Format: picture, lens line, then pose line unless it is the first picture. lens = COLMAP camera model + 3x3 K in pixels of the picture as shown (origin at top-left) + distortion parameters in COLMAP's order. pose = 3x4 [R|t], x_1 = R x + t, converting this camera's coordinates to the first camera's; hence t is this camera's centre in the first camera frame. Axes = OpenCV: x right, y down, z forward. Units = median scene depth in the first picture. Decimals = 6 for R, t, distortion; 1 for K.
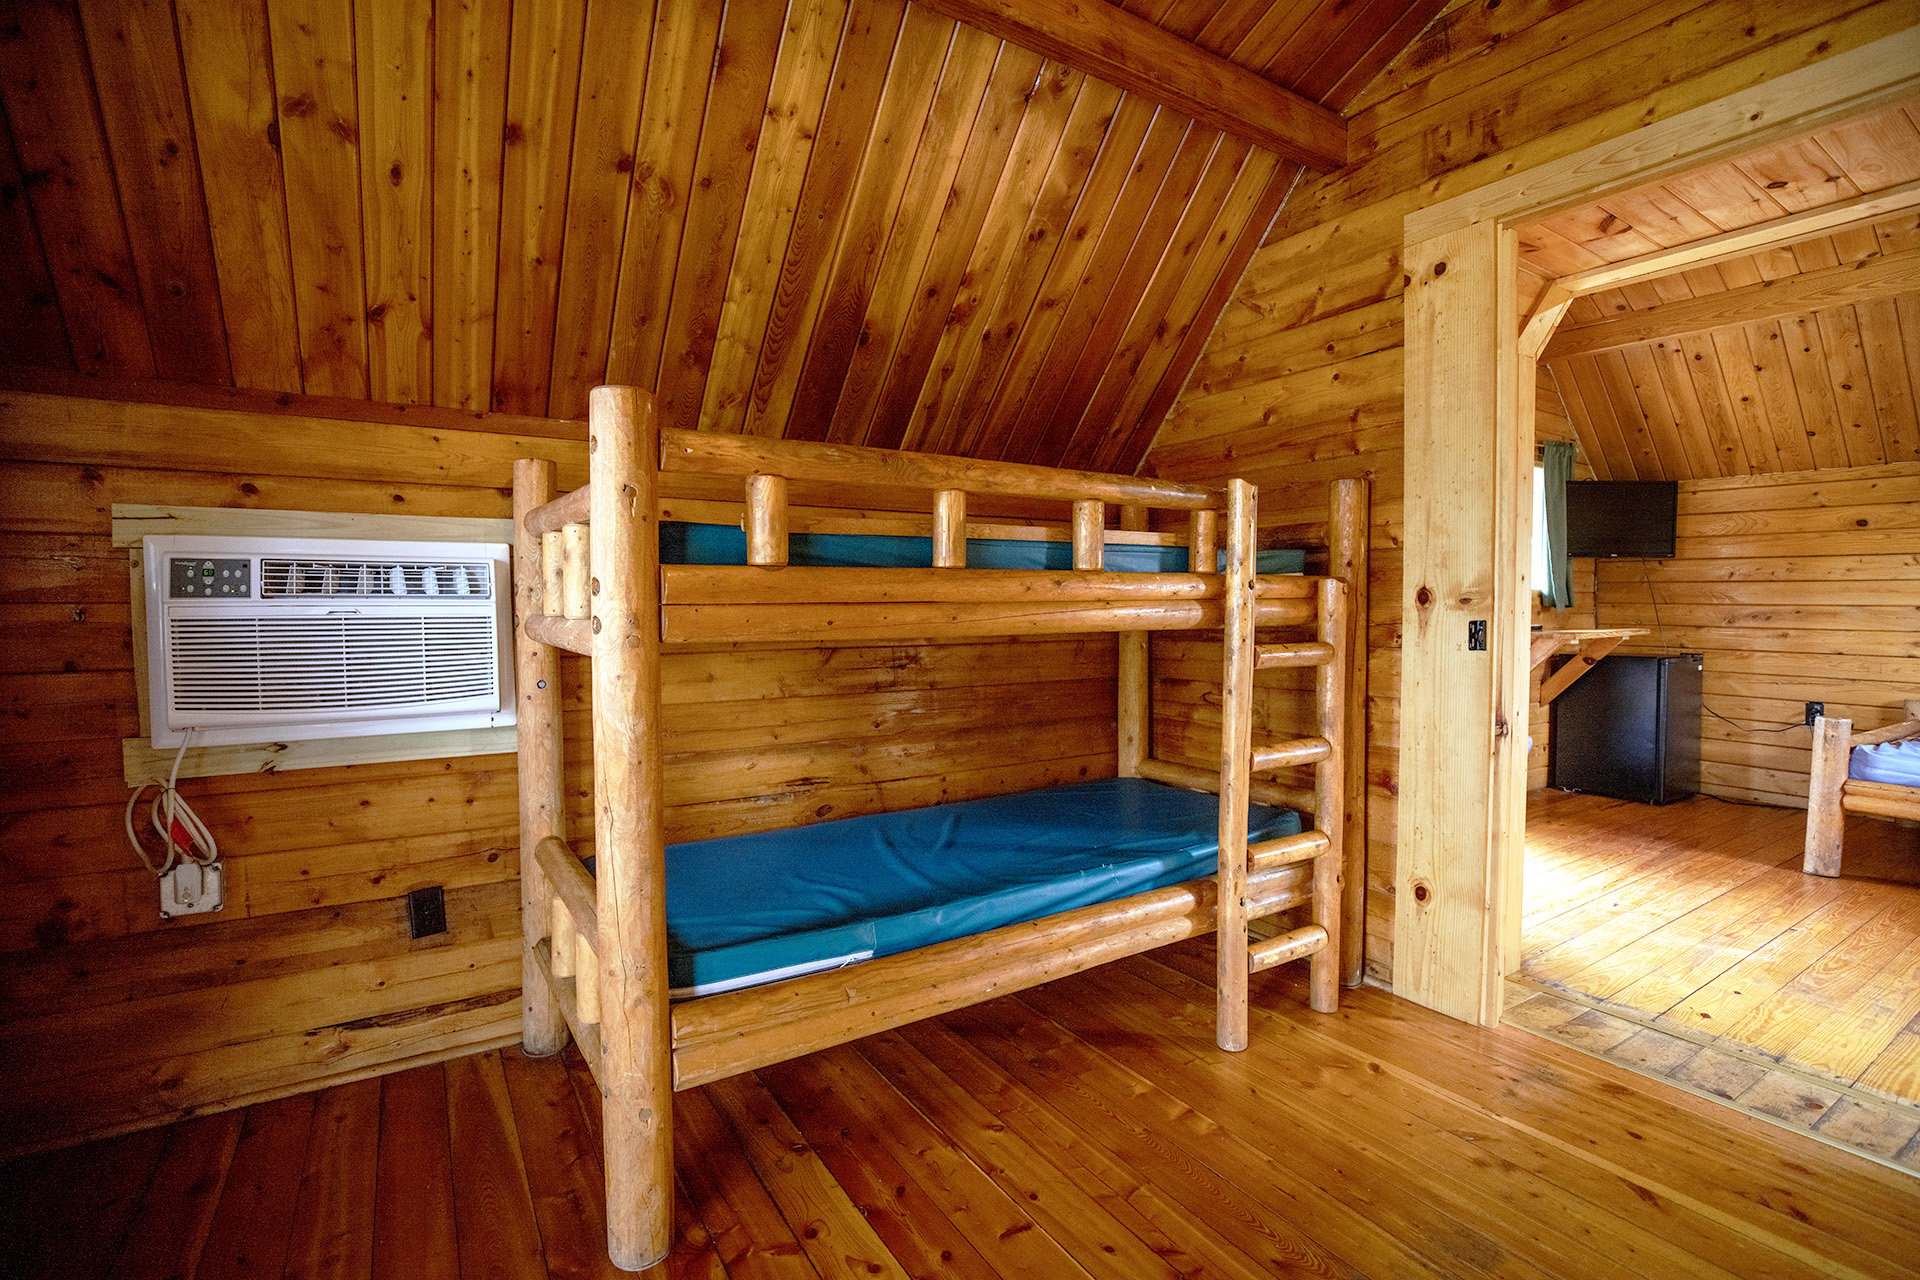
lens RADIAL K [[880.3, 0, 942.1], [0, 880.3, 651.0], [0, 0, 1]] dist [0.002448, 0.001531]
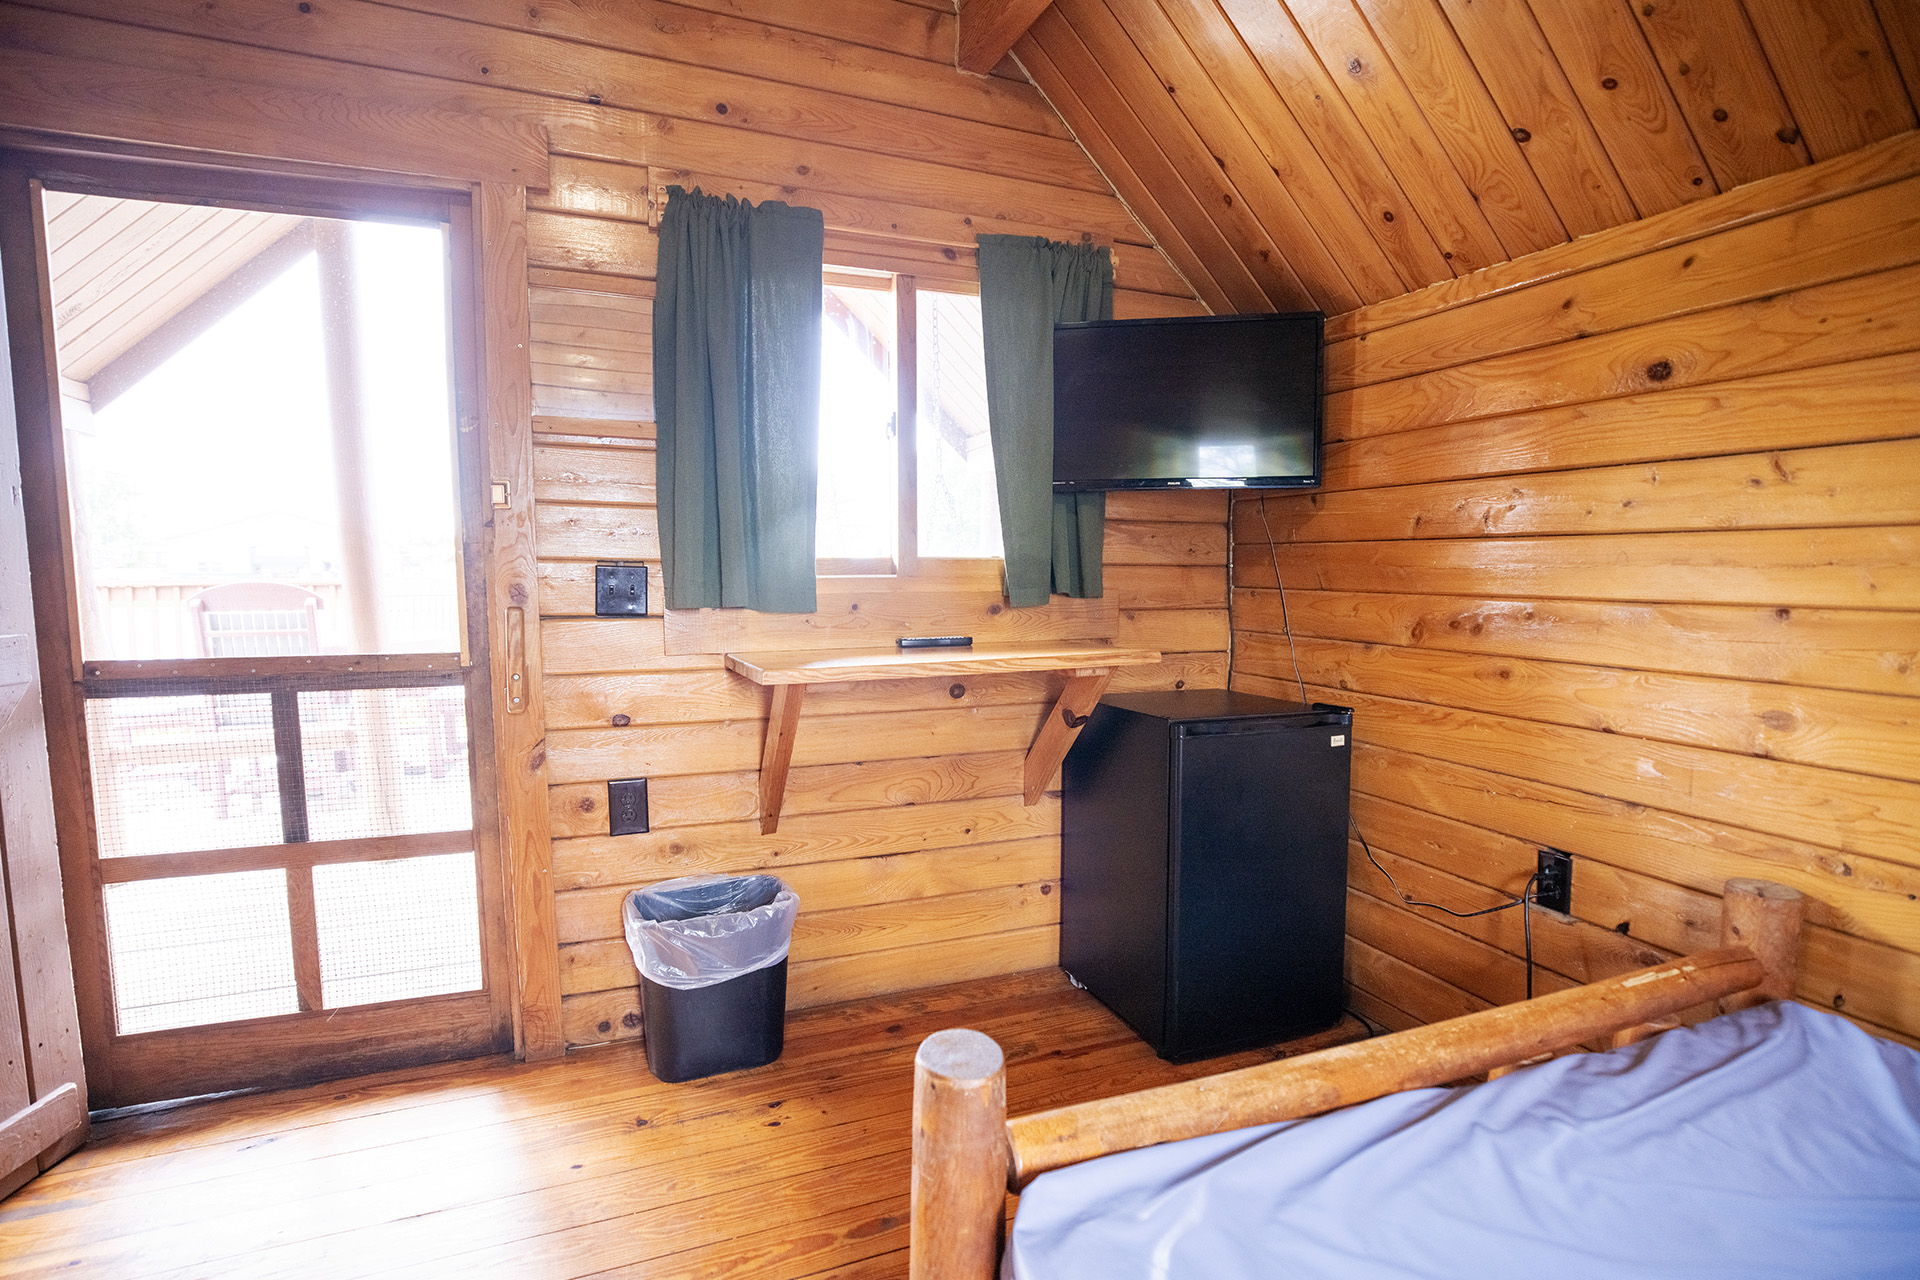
lens RADIAL K [[880.3, 0, 971.9], [0, 880.3, 627.7], [0, 0, 1]] dist [0.002448, 0.001531]
pose [[0.977696, 0.005104, -0.209965, 0.777962], [-0.001285, 0.999831, 0.018323, -0.043942], [0.210023, -0.017645, 0.977537, 0.545649]]
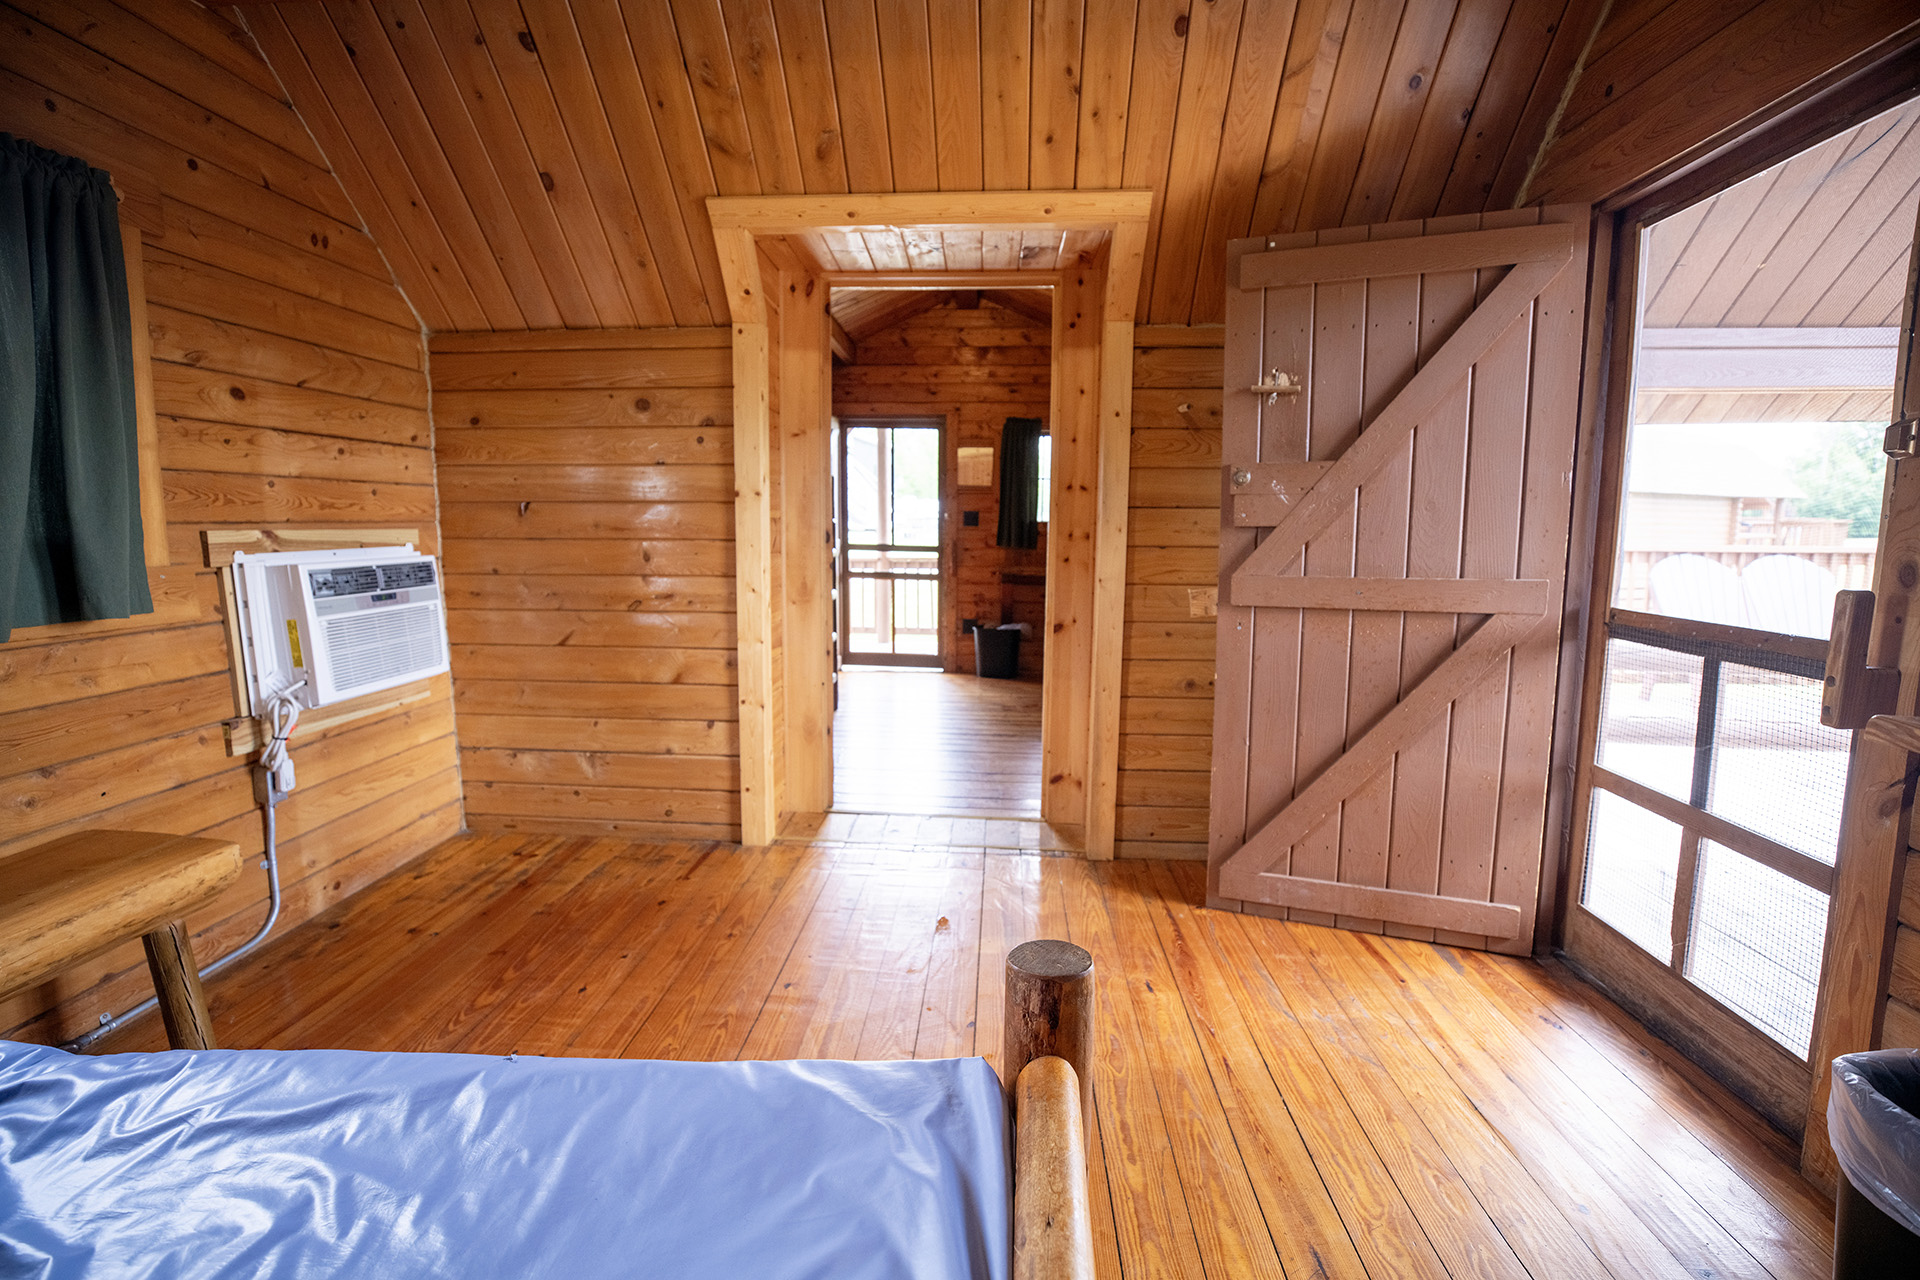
lens RADIAL K [[880.3, 0, 946.6], [0, 880.3, 636.4], [0, 0, 1]] dist [0.002448, 0.001531]
pose [[-0.579350, 0.090370, -0.810054, 1.056308], [-0.053815, 0.987425, 0.148647, -0.072352], [0.813301, 0.129712, -0.567201, 1.083428]]
